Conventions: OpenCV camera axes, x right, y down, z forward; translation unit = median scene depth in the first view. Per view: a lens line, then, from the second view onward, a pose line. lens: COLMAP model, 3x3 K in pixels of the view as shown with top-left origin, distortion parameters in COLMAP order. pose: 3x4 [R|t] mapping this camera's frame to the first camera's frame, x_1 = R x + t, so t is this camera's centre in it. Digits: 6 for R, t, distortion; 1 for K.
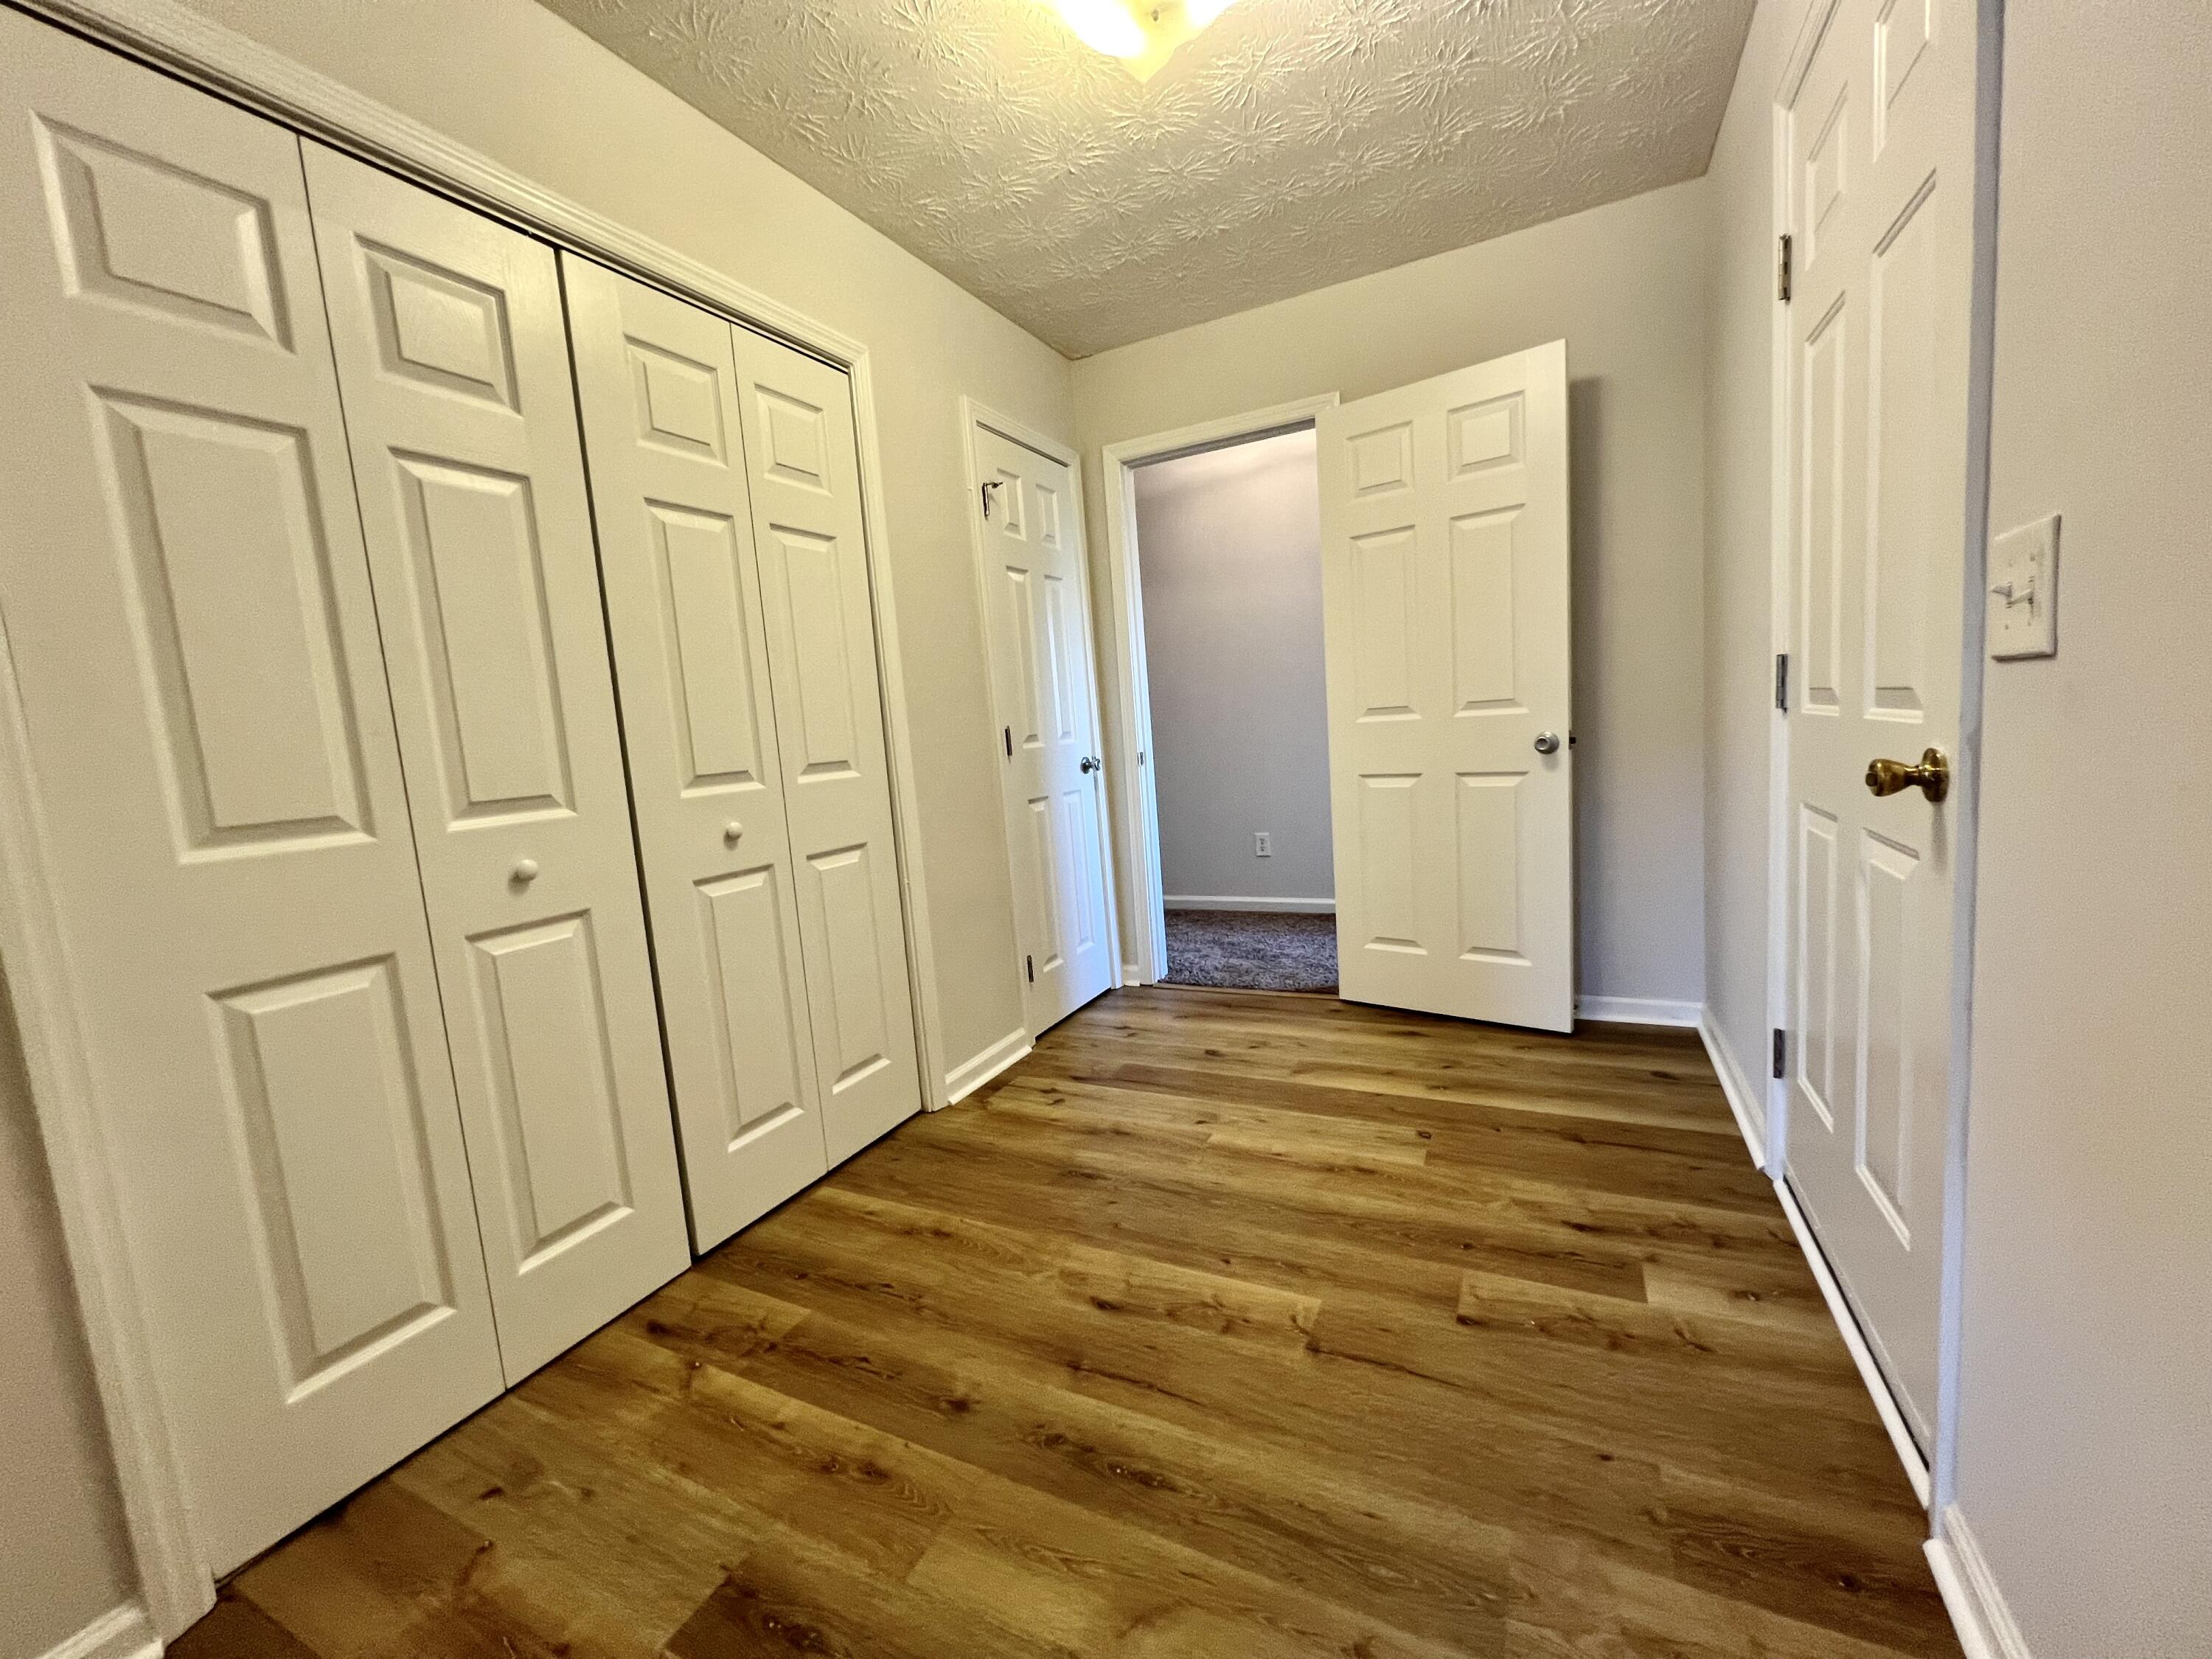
lens RADIAL K [[884.0, 0, 1105.0], [0, 884.0, 831.3], [0, 0, 1]] dist [-0.001363, 0.000350]
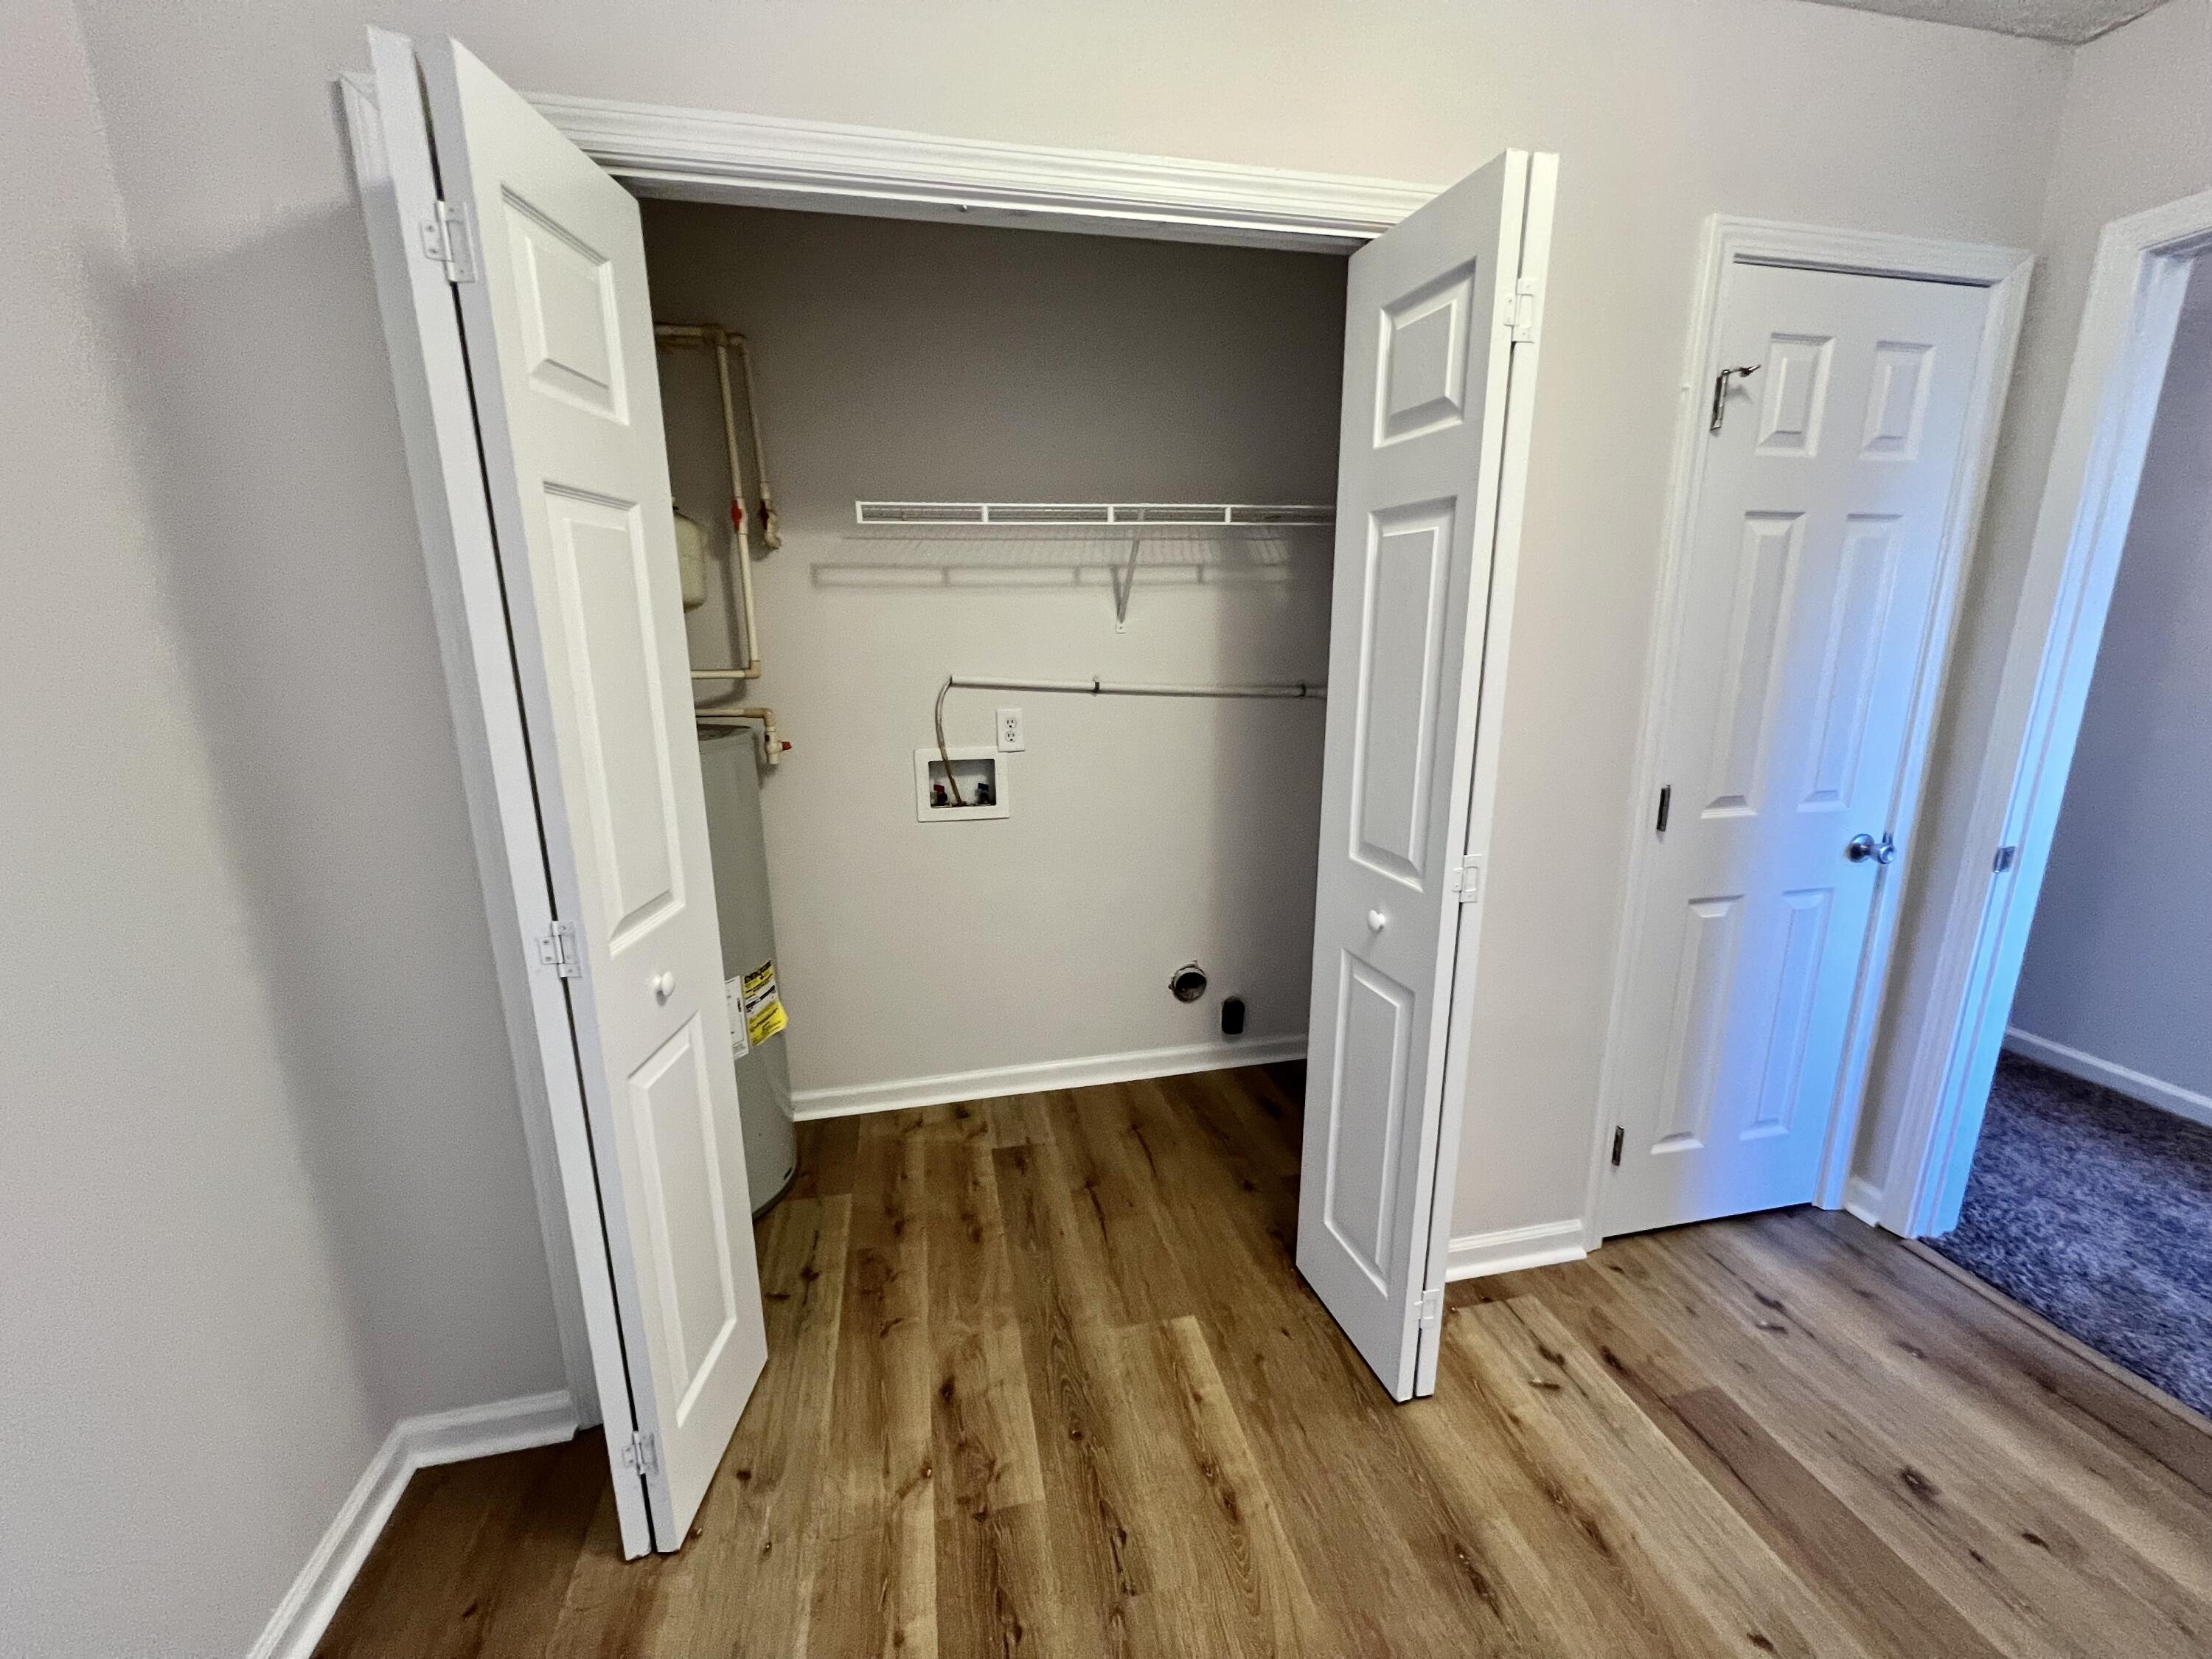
lens RADIAL K [[884.0, 0, 1105.0], [0, 884.0, 831.3], [0, 0, 1]] dist [-0.001363, 0.000350]
pose [[0.626562, 0.250140, -0.738139, 0.134507], [-0.134182, 0.967576, 0.213992, -0.210193], [0.767734, -0.035034, 0.639811, 0.380516]]
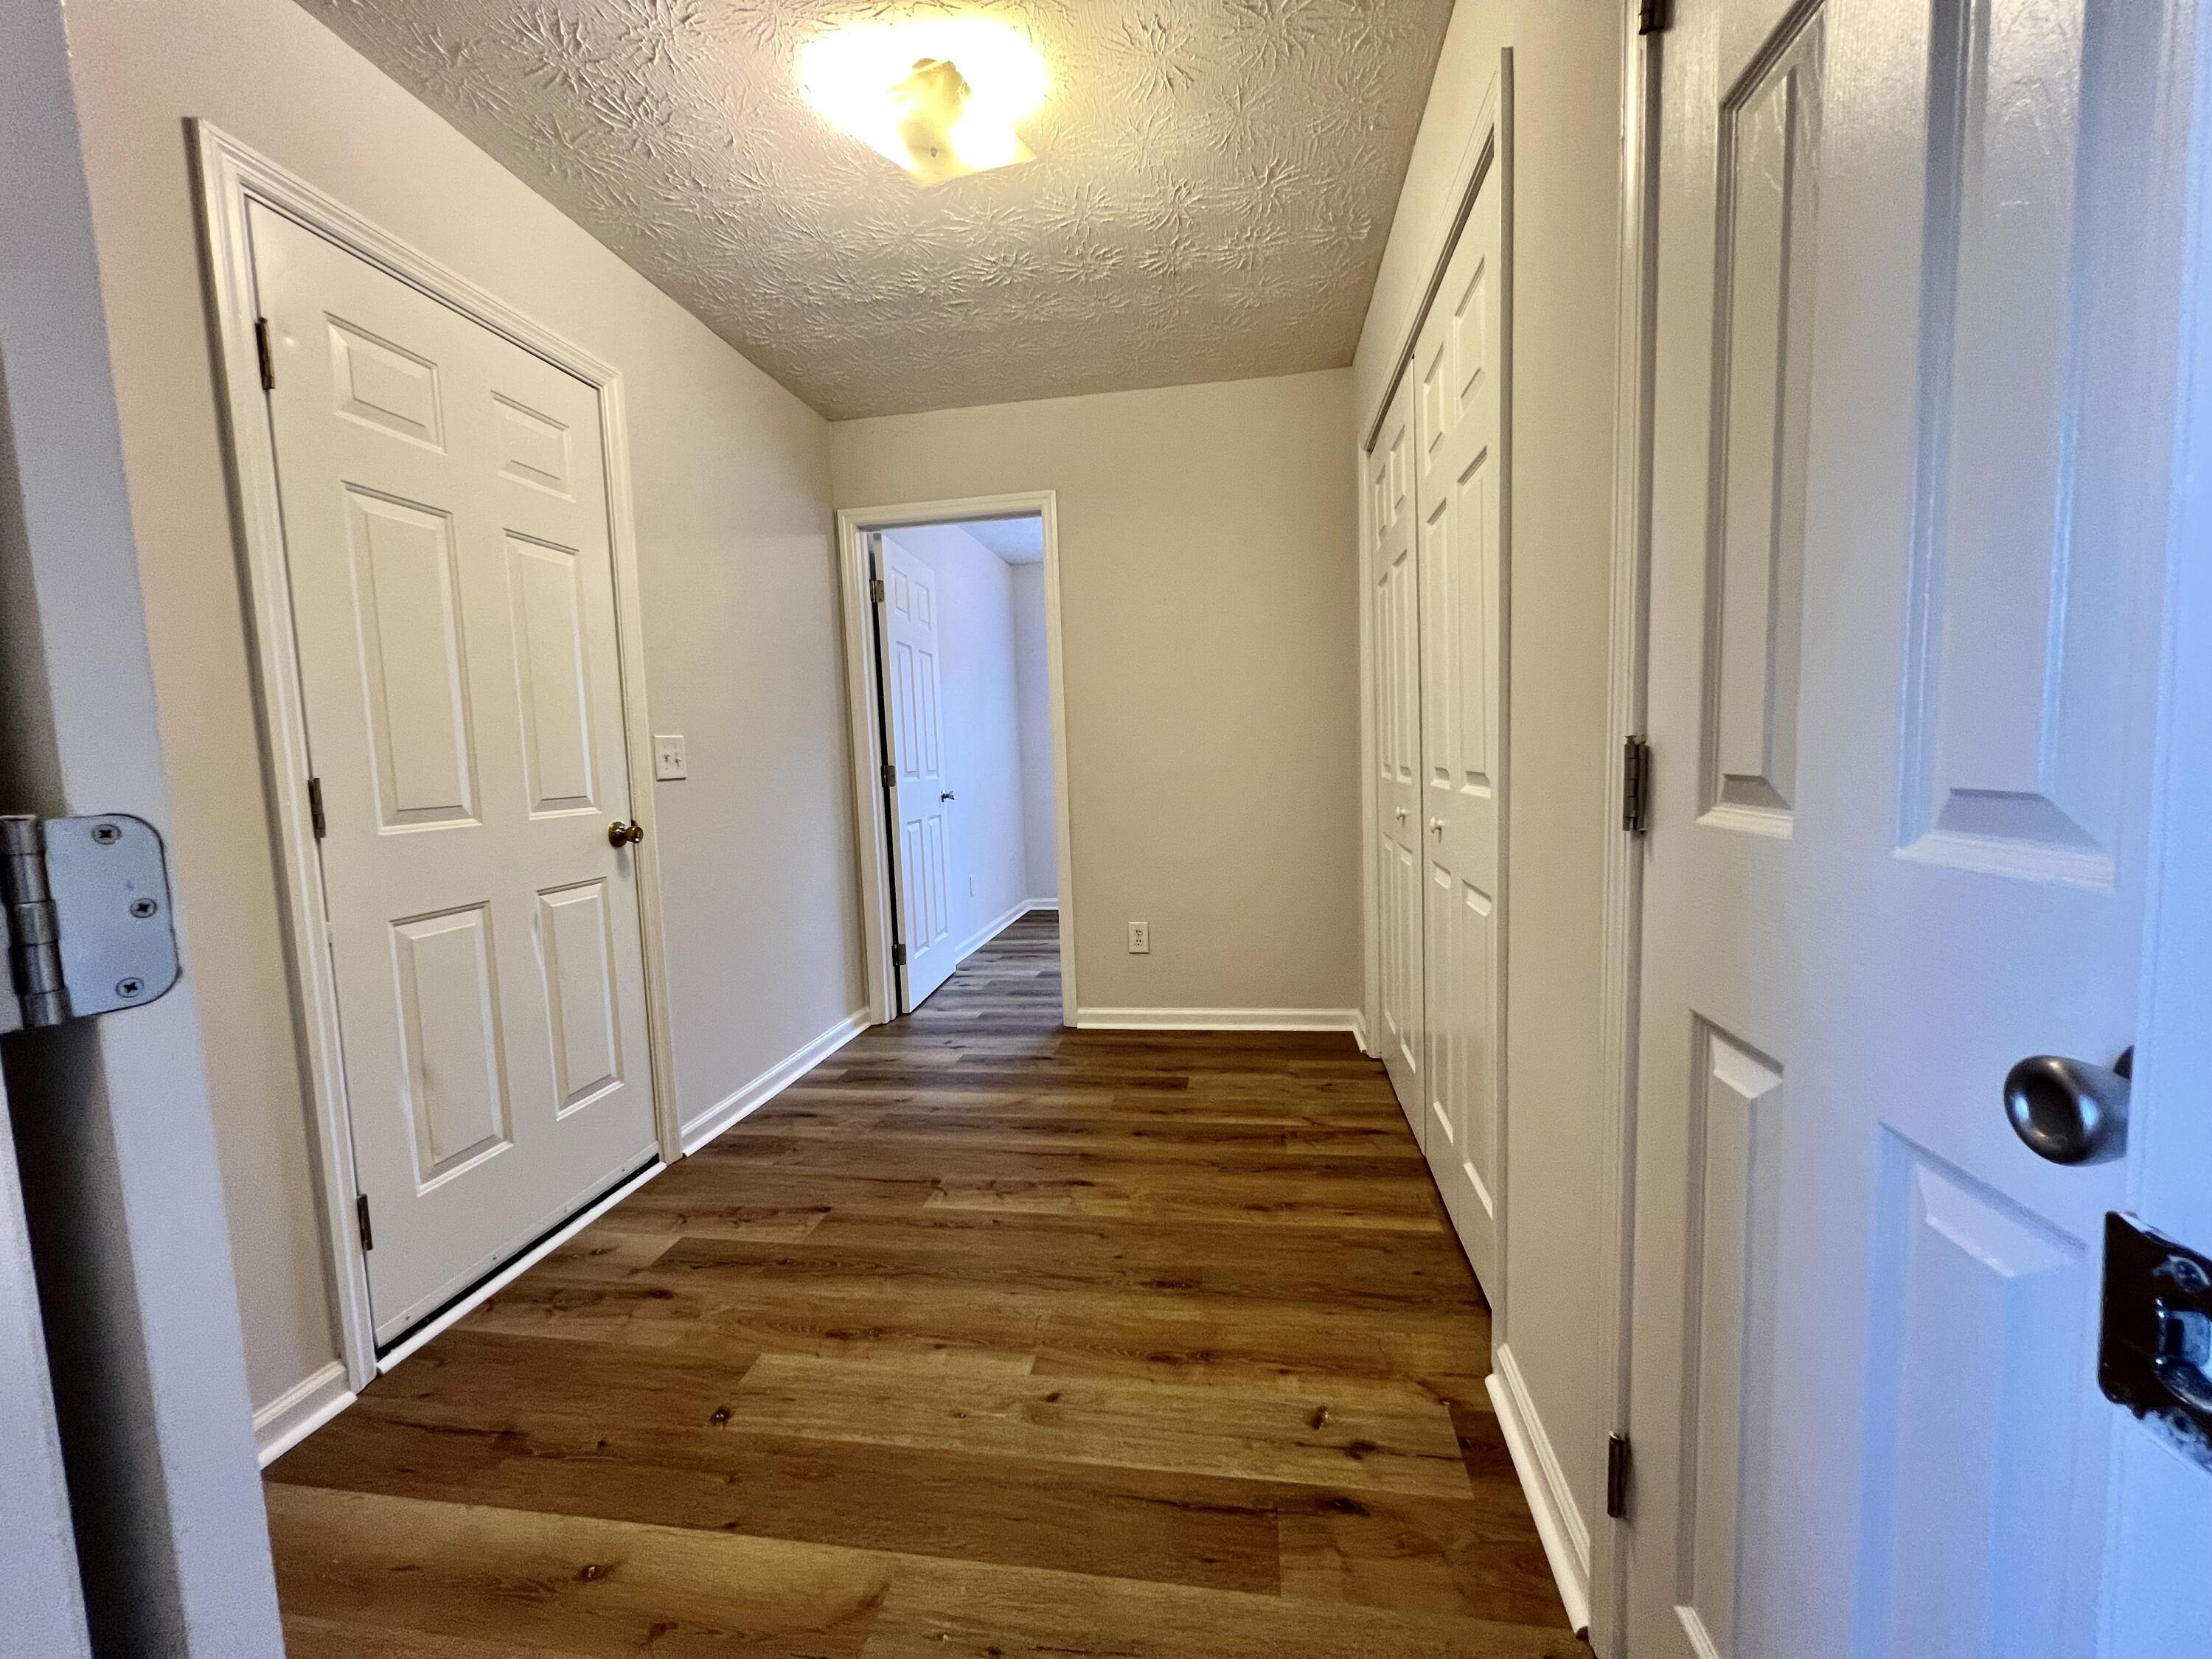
lens RADIAL K [[880.3, 0, 1104.3], [0, 880.3, 832.6], [0, 0, 1]] dist [-0.002993, 0.000702]
pose [[-0.947103, 0.142312, -0.287652, 0.202527], [0.076177, 0.970378, 0.229268, -0.217221], [0.311759, 0.195228, -0.929888, 1.560865]]
